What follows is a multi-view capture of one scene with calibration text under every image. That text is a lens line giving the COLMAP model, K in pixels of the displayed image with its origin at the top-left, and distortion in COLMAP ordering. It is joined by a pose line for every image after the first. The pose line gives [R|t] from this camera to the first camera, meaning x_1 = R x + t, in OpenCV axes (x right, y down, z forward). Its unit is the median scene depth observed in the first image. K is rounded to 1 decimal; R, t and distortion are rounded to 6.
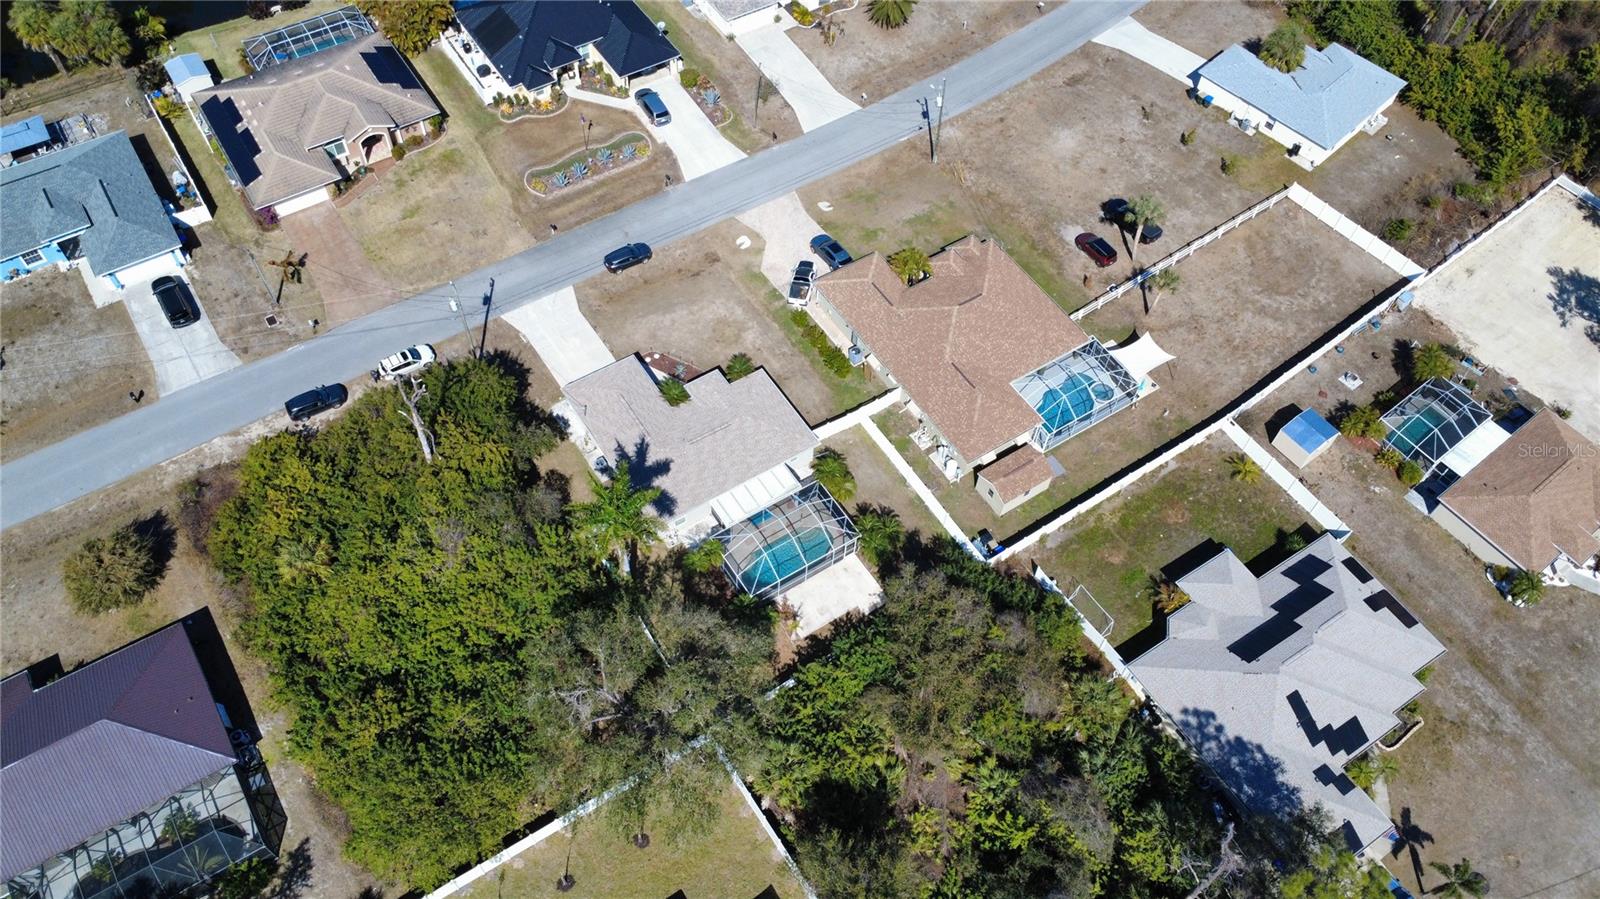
lens RADIAL K [[1204.2, 0, 800.0], [0, 1204.2, 455.7], [0, 0, 1]] dist [0.003205, -0.008545]
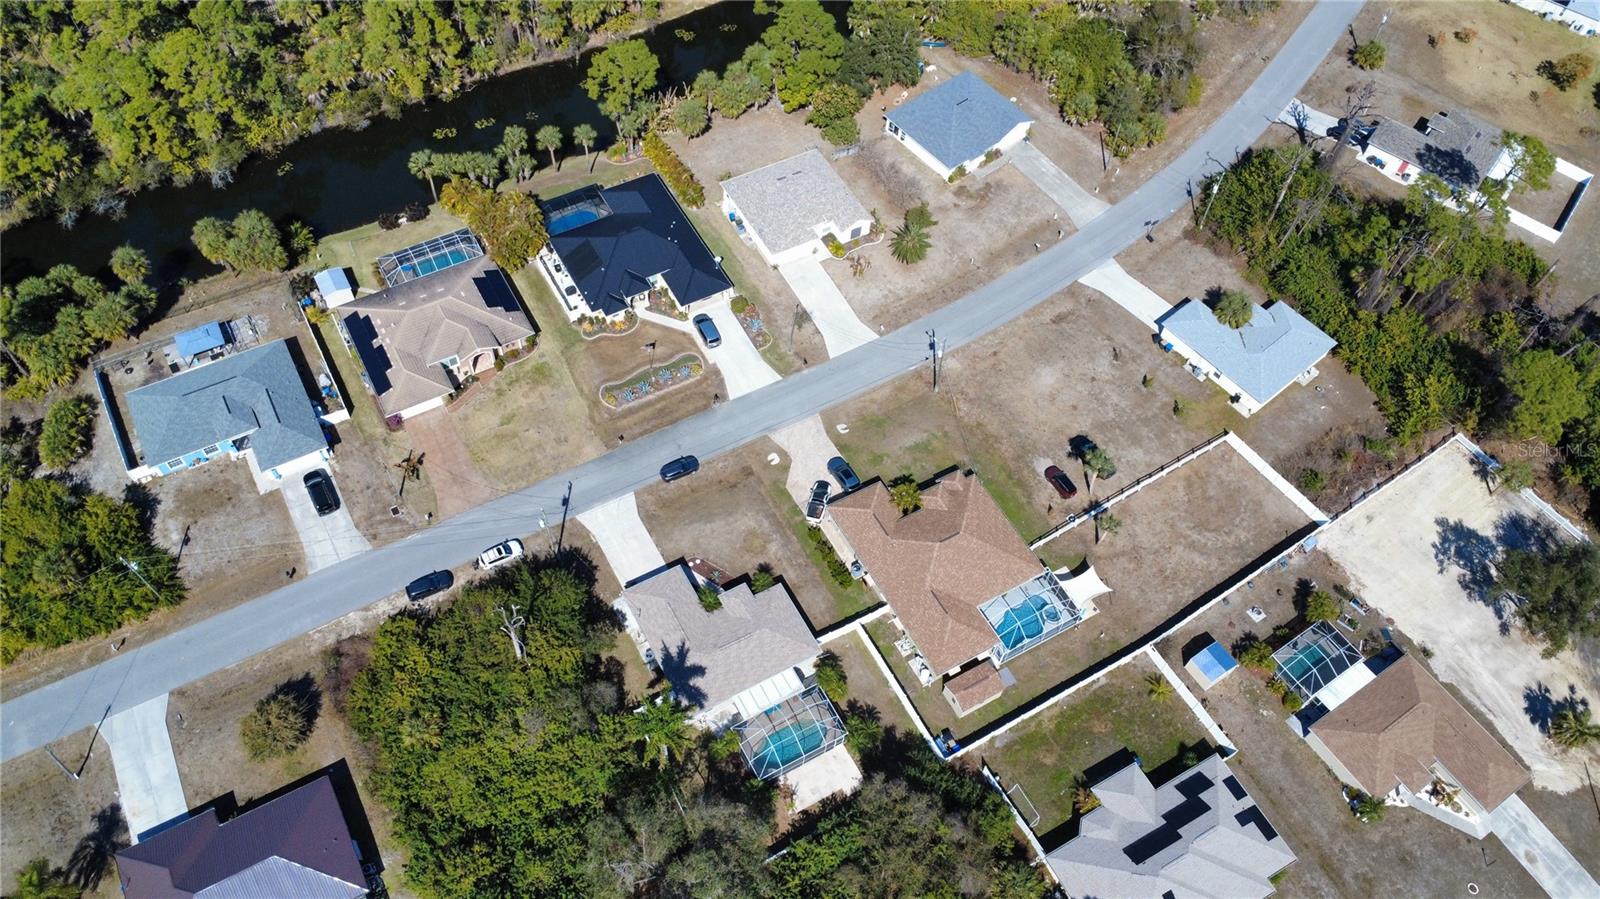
lens RADIAL K [[1204.2, 0, 799.1], [0, 1204.2, 457.5], [0, 0, 1]] dist [0.003205, -0.008545]
pose [[0.997732, 0.061273, -0.027860, 0.014341], [-0.061119, 0.998110, 0.006364, -0.202722], [0.028197, -0.004647, 0.999592, -0.247659]]
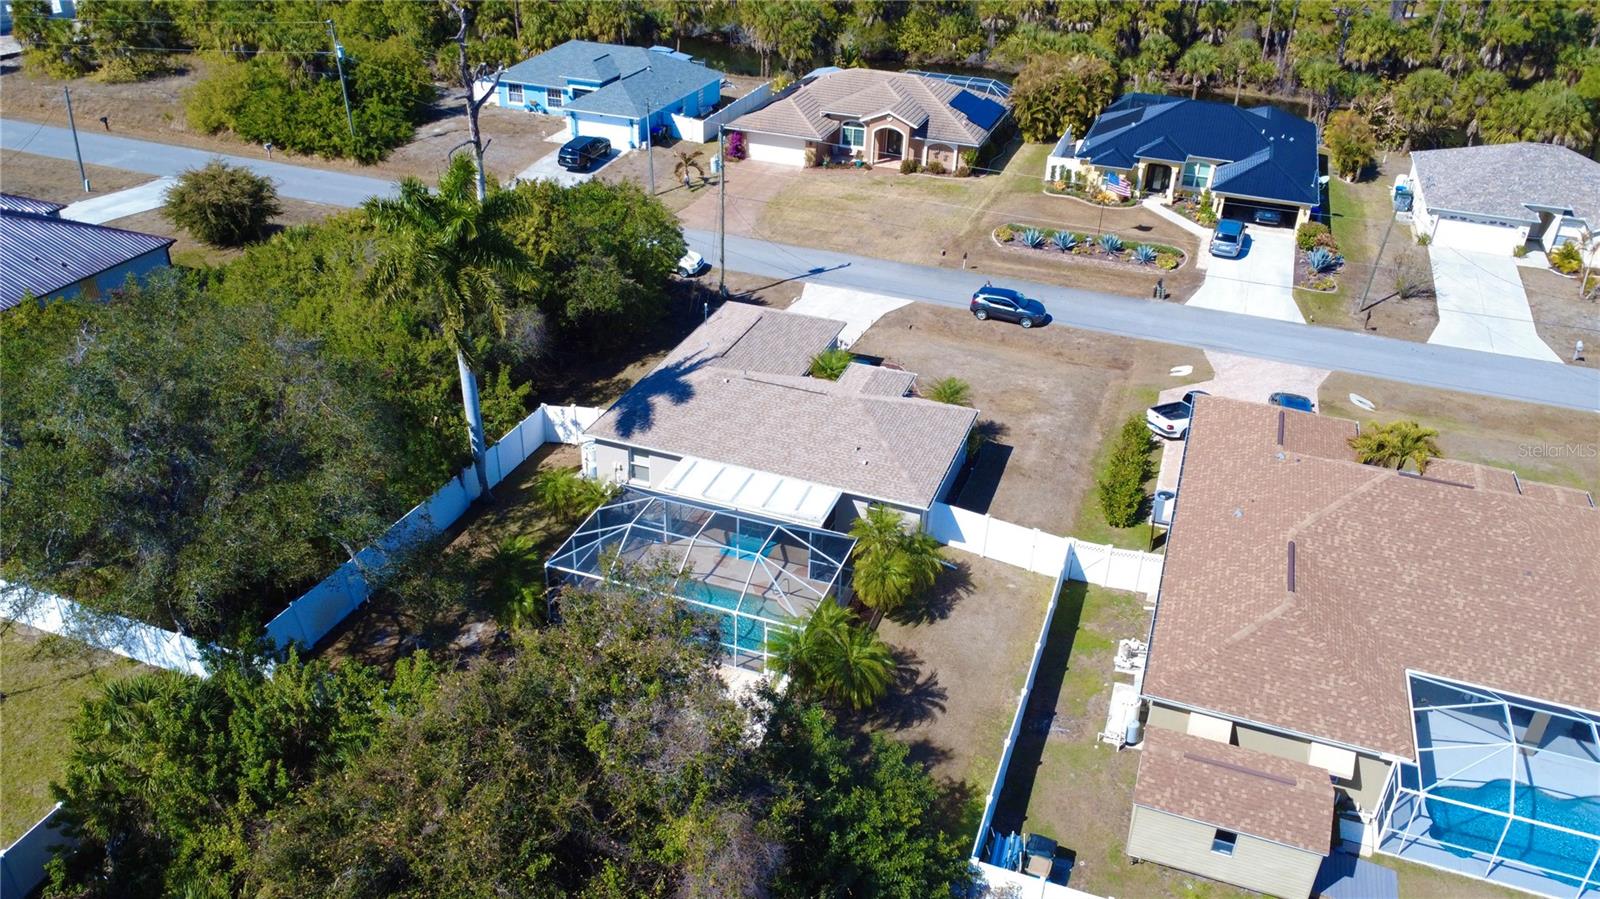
lens RADIAL K [[1204.2, 0, 793.7], [0, 1204.2, 455.4], [0, 0, 1]] dist [0.003205, -0.008545]
pose [[0.597262, 0.384555, -0.703843, 0.290691], [-0.666621, 0.725979, -0.169027, 0.084588], [0.445975, 0.570151, 0.689953, 0.574448]]
